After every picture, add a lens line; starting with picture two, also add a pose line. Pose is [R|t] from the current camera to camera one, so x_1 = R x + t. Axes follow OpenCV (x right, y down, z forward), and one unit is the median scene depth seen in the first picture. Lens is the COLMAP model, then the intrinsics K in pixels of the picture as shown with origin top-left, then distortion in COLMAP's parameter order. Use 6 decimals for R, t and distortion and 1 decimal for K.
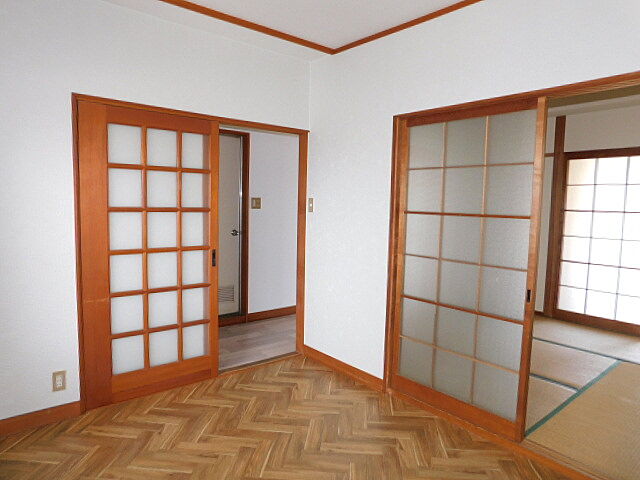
lens RADIAL K [[441.6, 0, 325.6], [0, 441.6, 242.5], [0, 0, 1]] dist [0.001734, 0.024898]
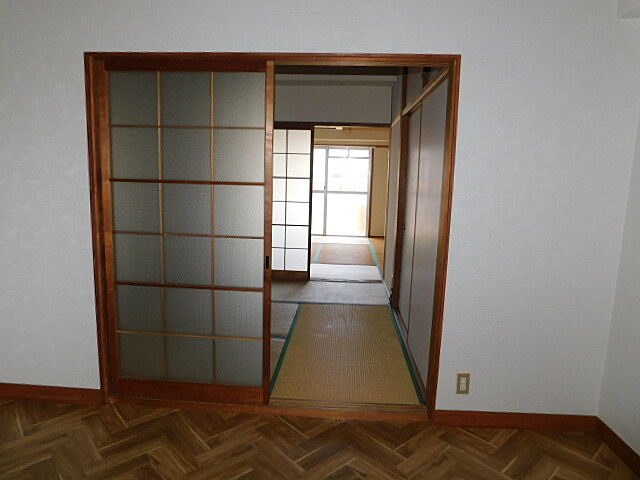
lens RADIAL K [[441.6, 0, 320.3], [0, 441.6, 241.2], [0, 0, 1]] dist [0.001734, 0.024898]
pose [[0.706515, -0.107921, 0.699421, -0.126027], [0.053504, 0.993621, 0.099270, -0.017330], [-0.705673, -0.032714, 0.707782, 0.159458]]
